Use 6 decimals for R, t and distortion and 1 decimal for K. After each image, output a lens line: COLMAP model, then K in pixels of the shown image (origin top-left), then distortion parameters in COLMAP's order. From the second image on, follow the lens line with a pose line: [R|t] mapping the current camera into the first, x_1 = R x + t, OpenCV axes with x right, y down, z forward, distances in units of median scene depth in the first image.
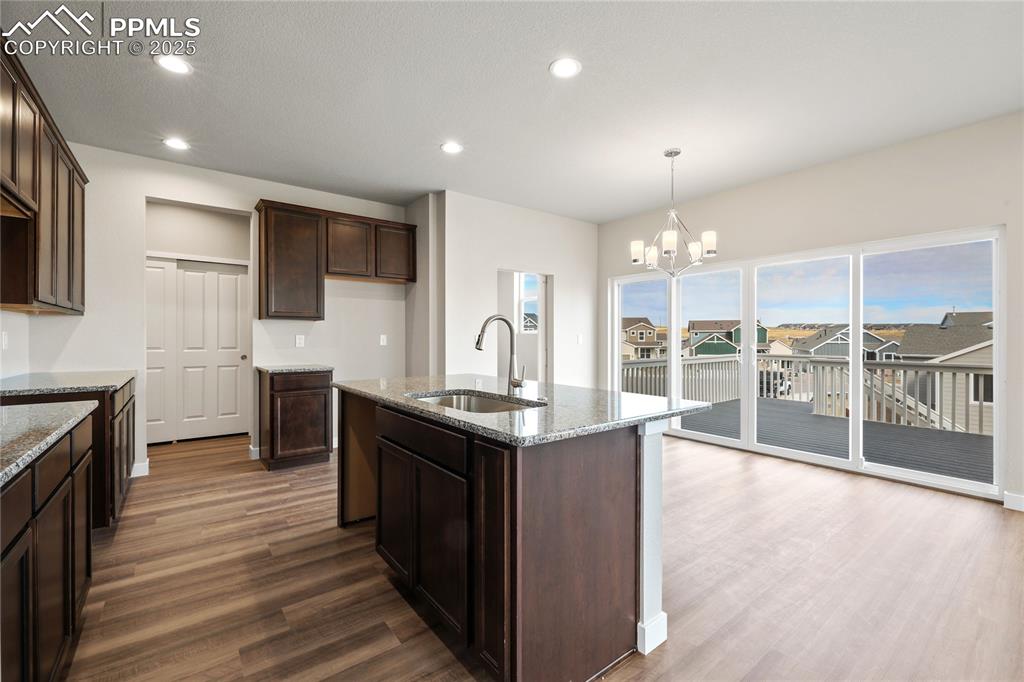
lens RADIAL K [[433.3, 0, 517.9], [0, 433.3, 341.1], [0, 0, 1]] dist [0.000880, -0.000428]
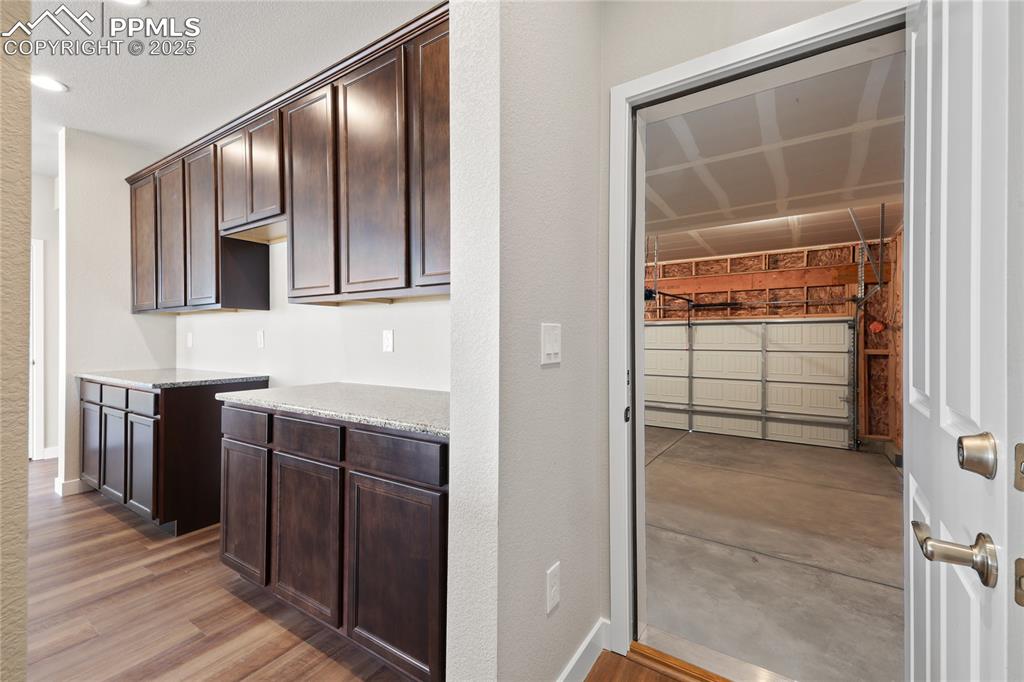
lens RADIAL K [[433.3, 0, 512.0], [0, 433.3, 335.2], [0, 0, 1]] dist [0.000880, -0.000428]
pose [[-0.946449, -0.003389, -0.322837, -0.967946], [-0.004243, 0.999989, 0.001942, -0.007959], [0.322827, 0.003208, -0.946453, 1.581695]]
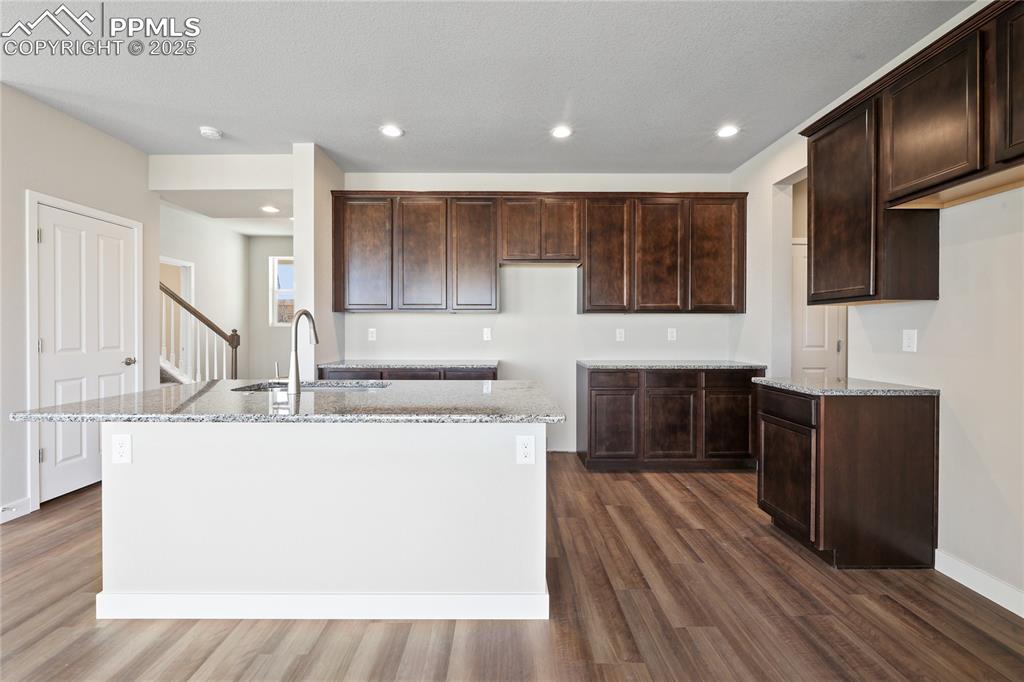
lens RADIAL K [[433.3, 0, 506.0], [0, 433.3, 333.7], [0, 0, 1]] dist [0.000880, -0.000428]
pose [[-0.625877, 0.003049, -0.779916, 0.304000], [-0.009526, 0.999888, 0.011554, -0.013707], [0.779864, 0.014661, -0.625778, 1.371942]]
